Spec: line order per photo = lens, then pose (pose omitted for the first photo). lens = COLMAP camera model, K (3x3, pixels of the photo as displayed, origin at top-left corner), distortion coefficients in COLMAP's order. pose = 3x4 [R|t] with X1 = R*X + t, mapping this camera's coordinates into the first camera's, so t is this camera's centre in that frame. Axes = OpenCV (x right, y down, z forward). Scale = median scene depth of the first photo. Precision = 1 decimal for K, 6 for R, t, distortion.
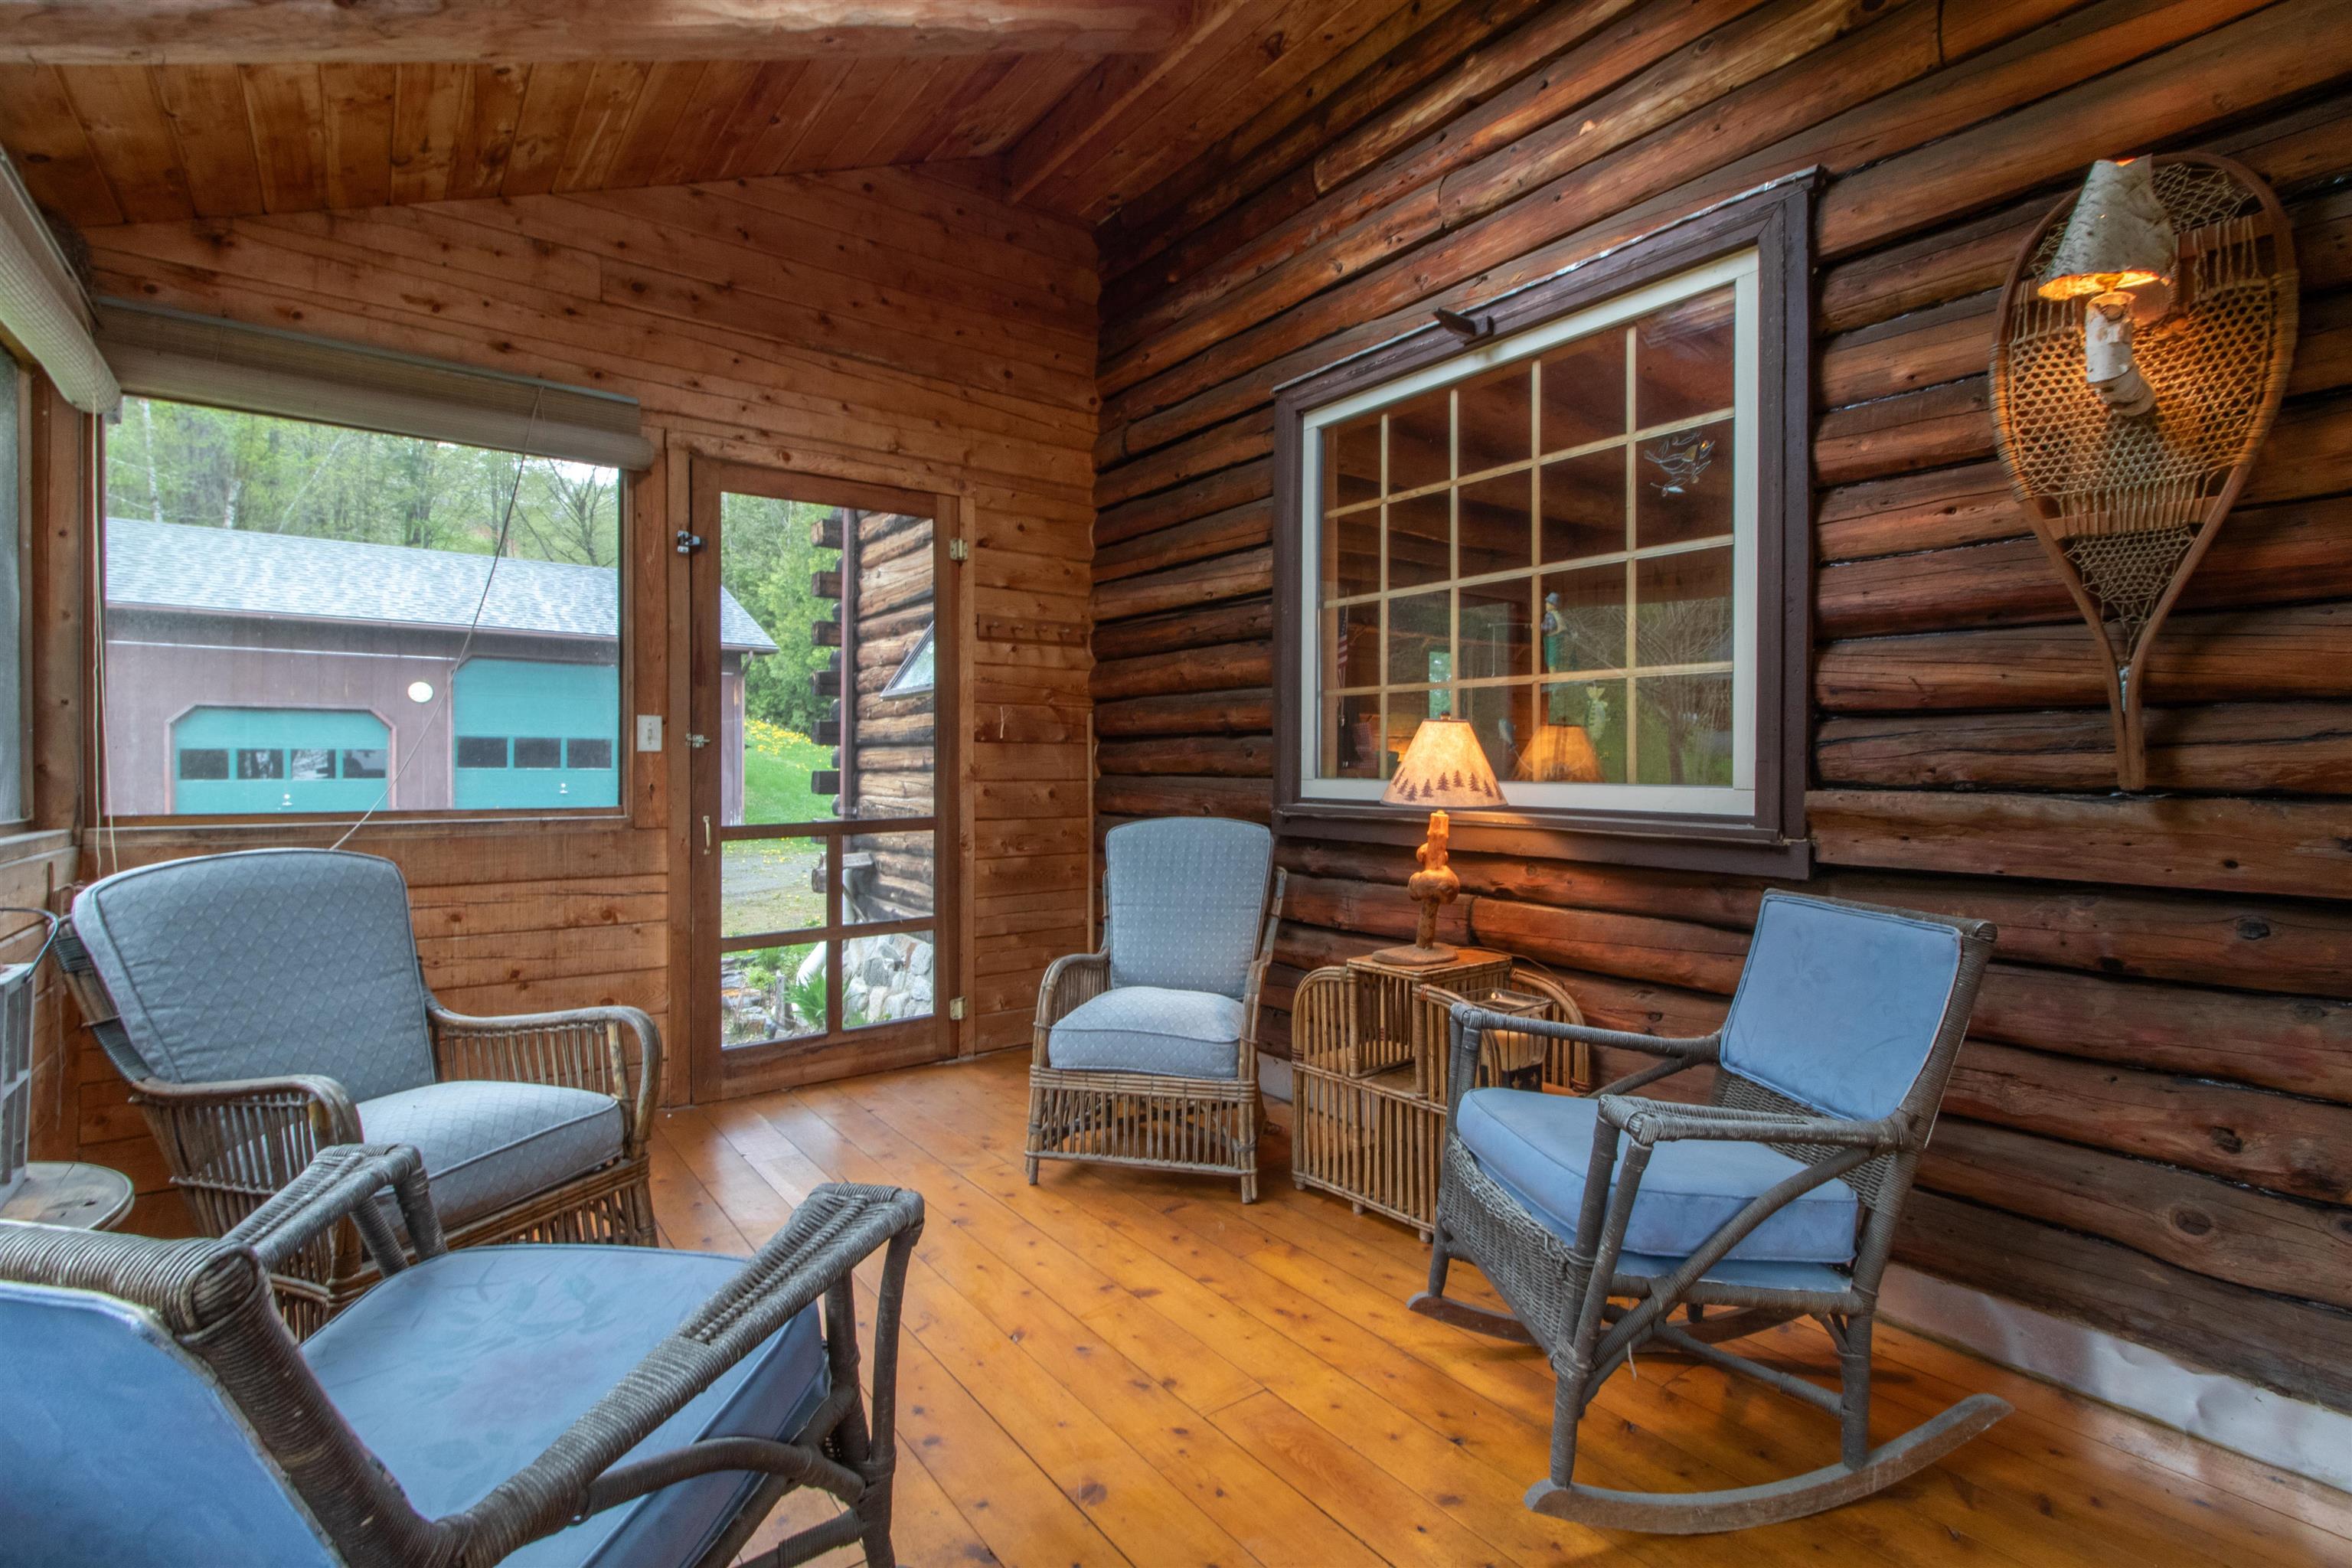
lens RADIAL K [[1088.0, 0, 1181.4], [0, 1088.0, 761.1], [0, 0, 1]] dist [0.003794, 0.000366]
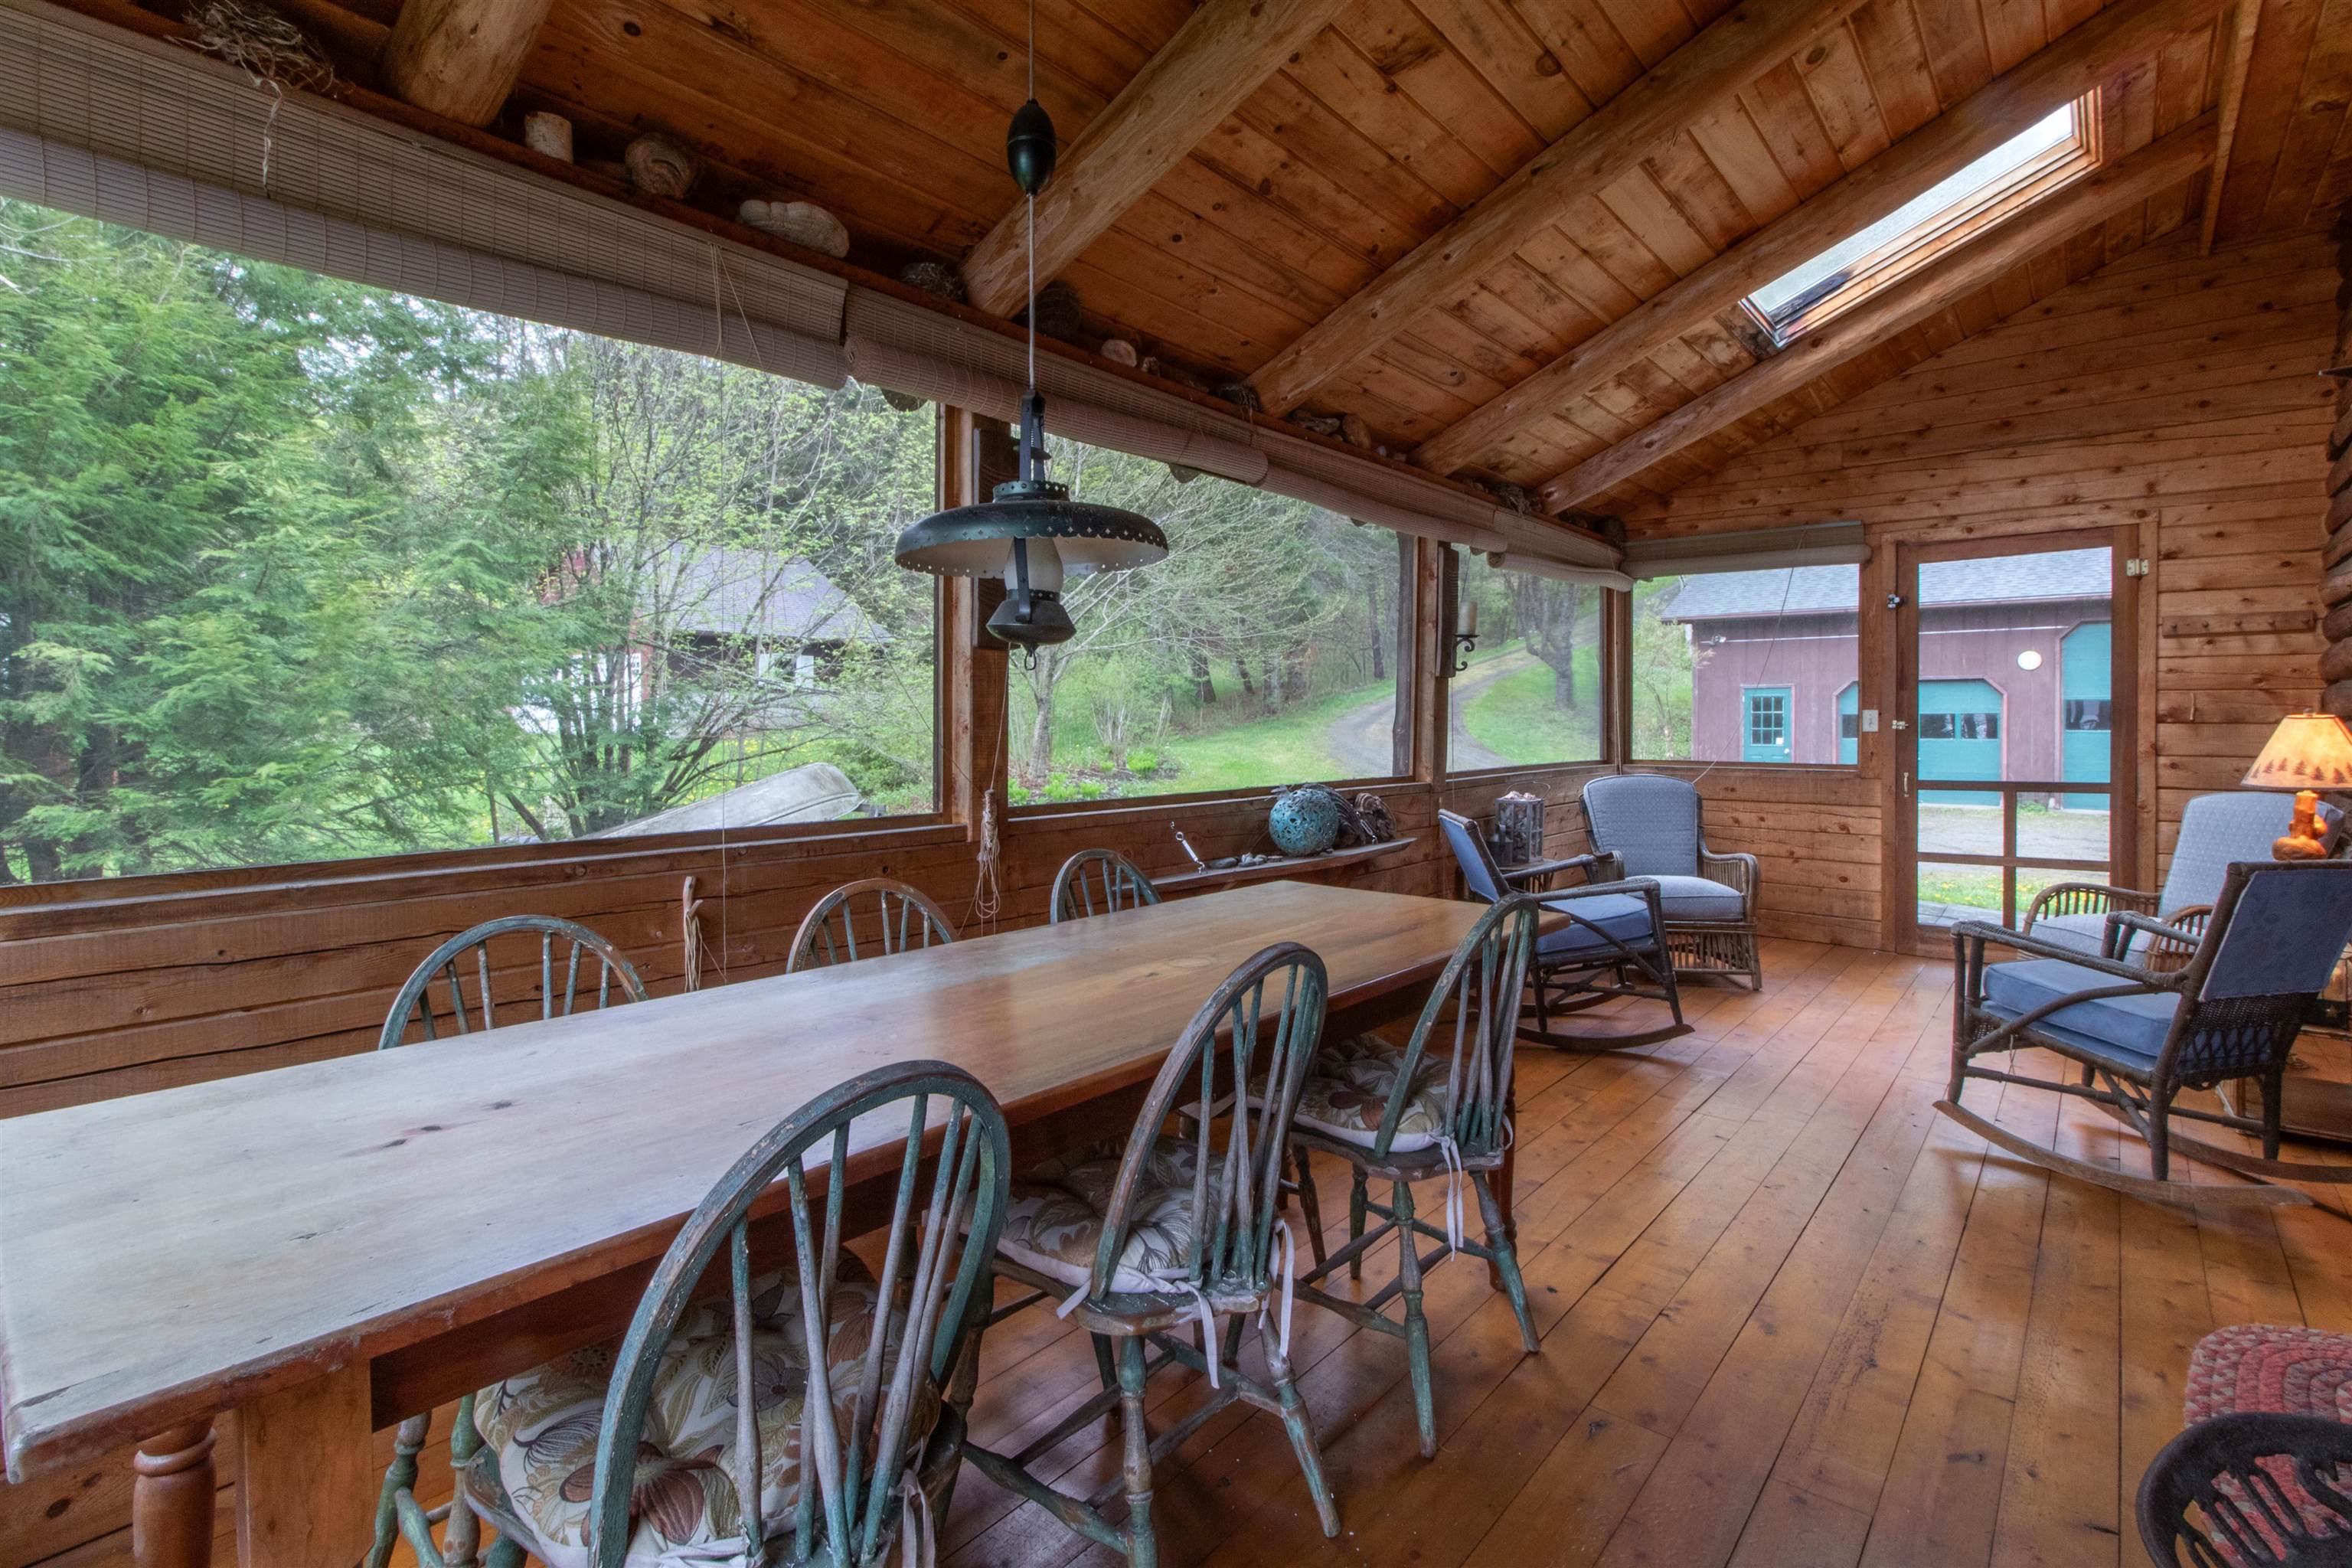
lens RADIAL K [[1143.6, 0, 1187.2], [0, 1143.6, 747.8], [0, 0, 1]] dist [0.012371, 0.000849]
pose [[0.244830, 0.023132, -0.969290, 0.912617], [0.002941, 0.999693, 0.024601, -0.029174], [0.969562, -0.008873, 0.244686, -0.410755]]
